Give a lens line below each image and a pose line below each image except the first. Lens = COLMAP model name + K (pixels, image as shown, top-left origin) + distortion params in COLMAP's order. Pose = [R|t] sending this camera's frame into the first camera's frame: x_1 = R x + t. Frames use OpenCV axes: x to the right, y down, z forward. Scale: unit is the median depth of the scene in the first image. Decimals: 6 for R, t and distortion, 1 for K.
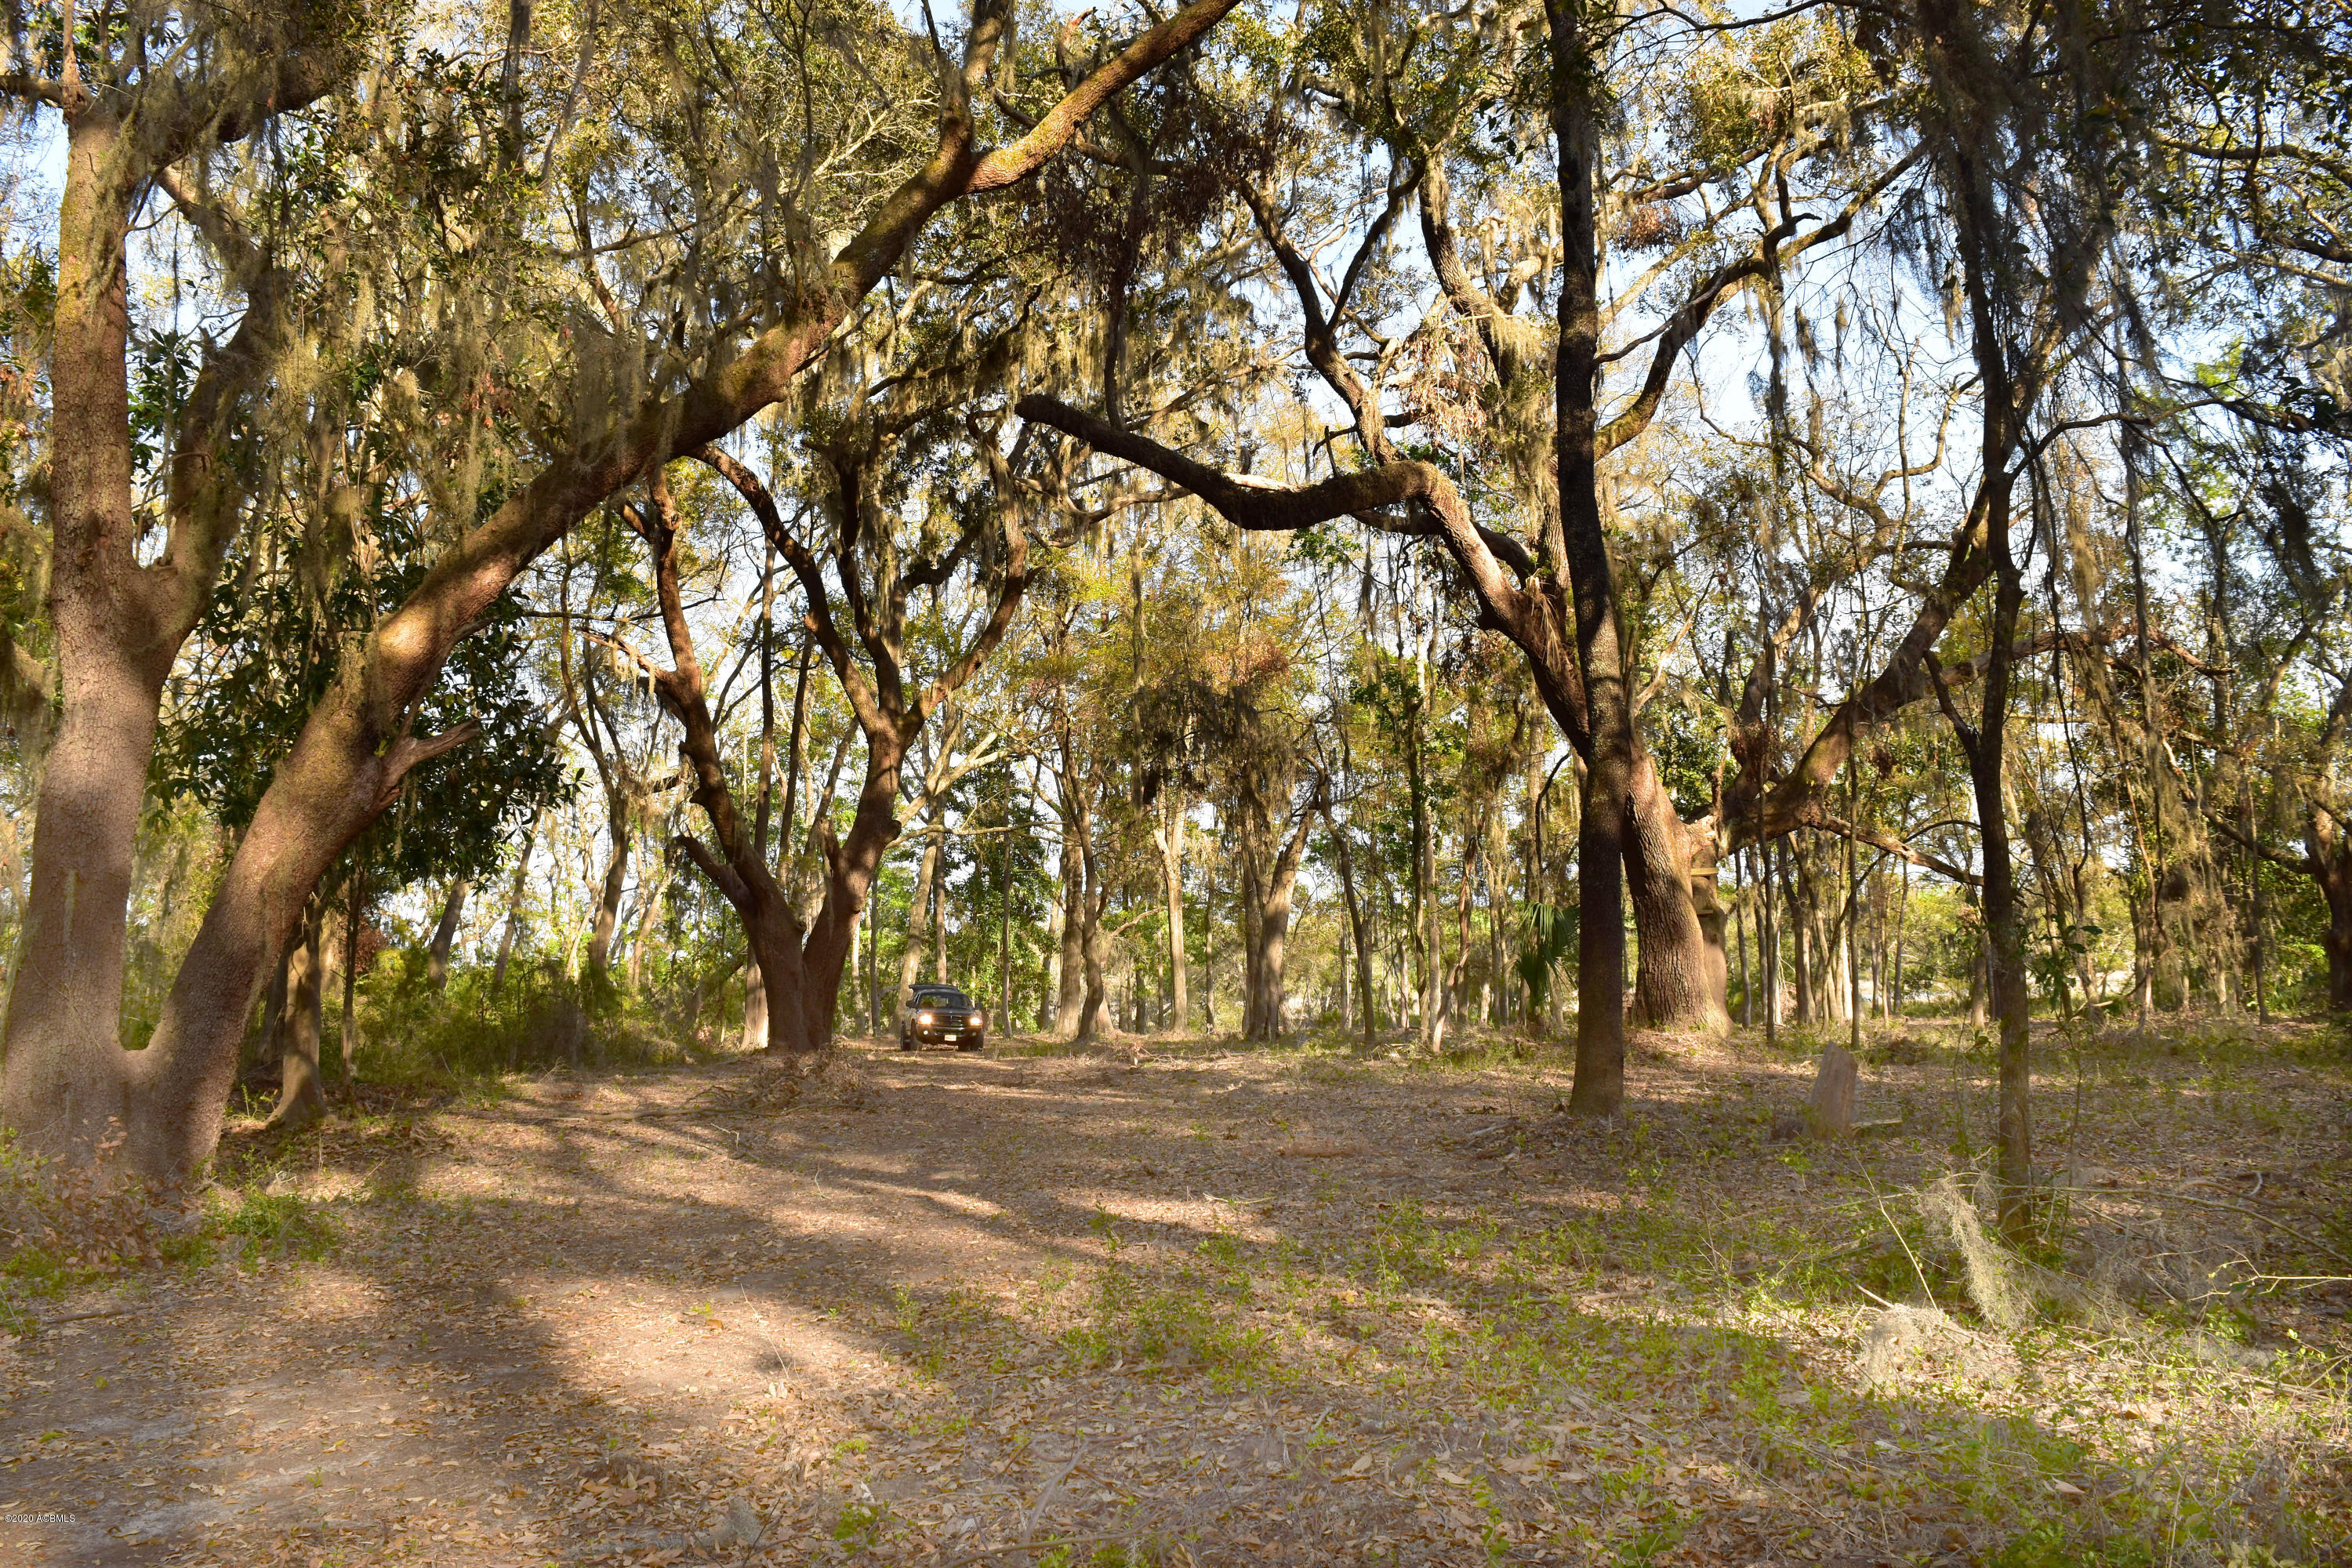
lens RADIAL K [[1875.8, 0, 1174.8], [0, 1875.8, 785.6], [0, 0, 1]] dist [-0.085806, 0.010172]
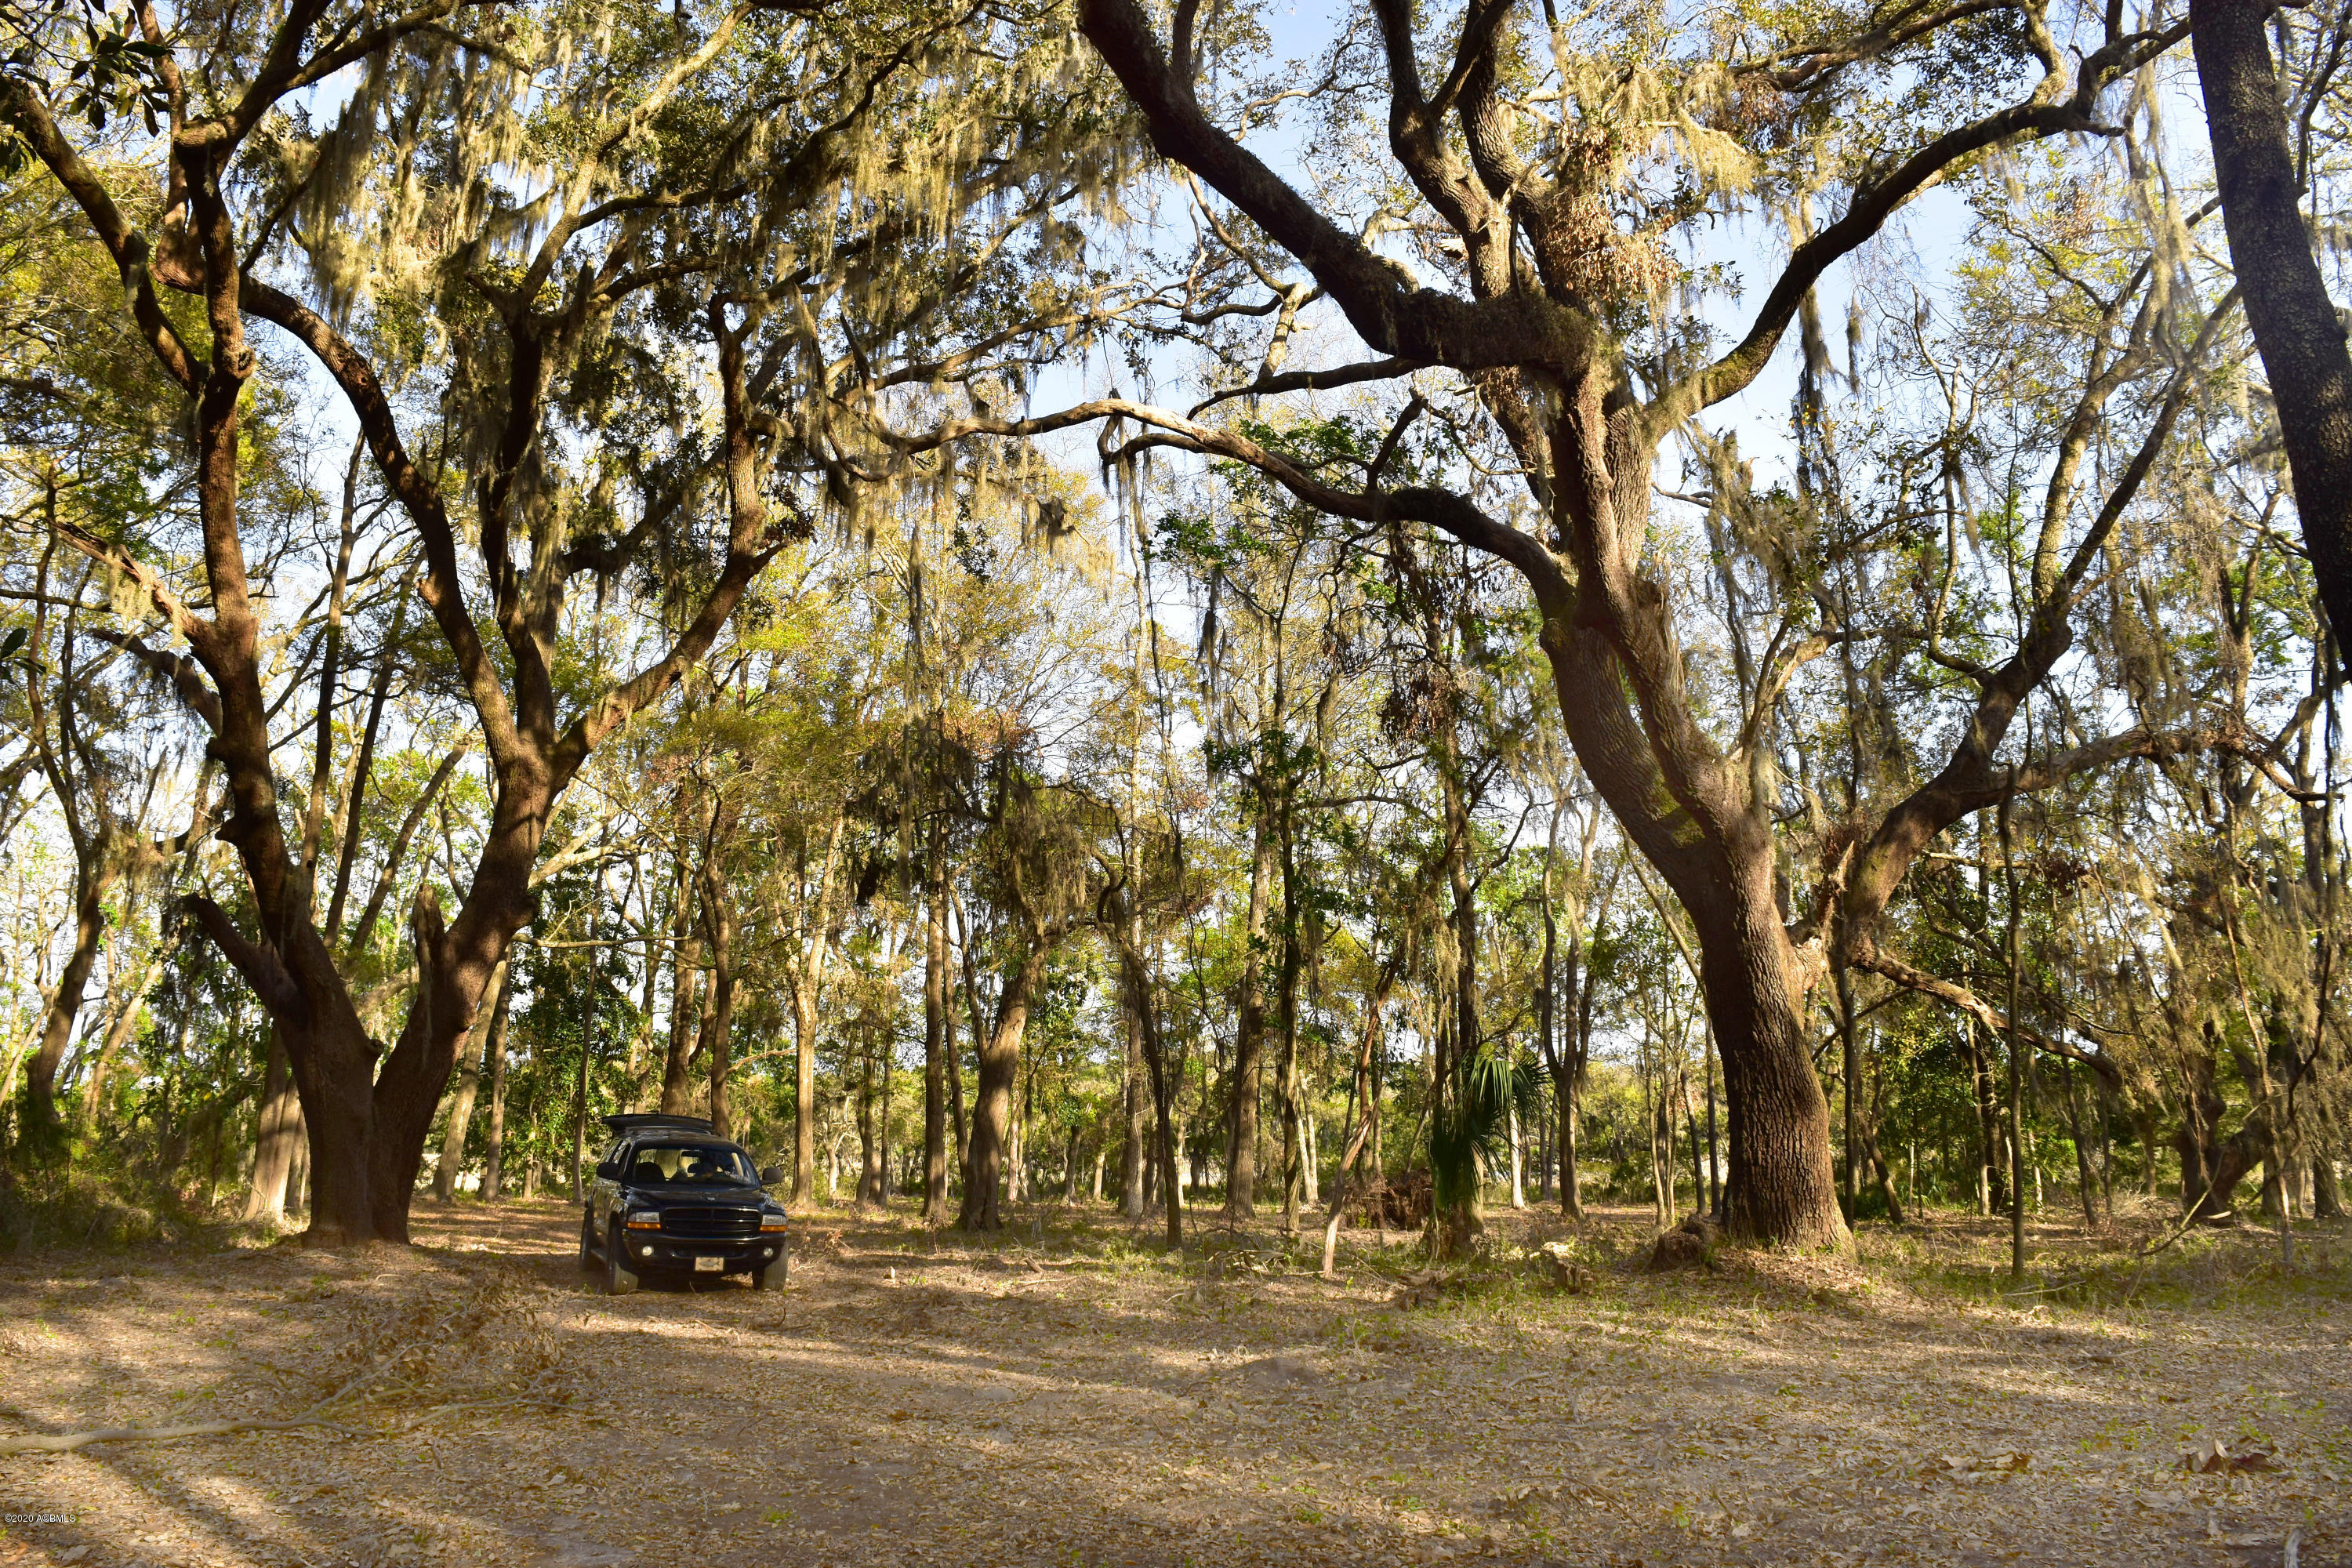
lens RADIAL K [[1875.8, 0, 1179.7], [0, 1875.8, 783.2], [0, 0, 1]] dist [-0.085806, 0.010172]
pose [[0.967809, 0.076027, 0.239930, -0.077941], [-0.055077, 0.994155, -0.092855, 0.025065], [-0.245587, 0.076651, 0.966339, 0.263470]]
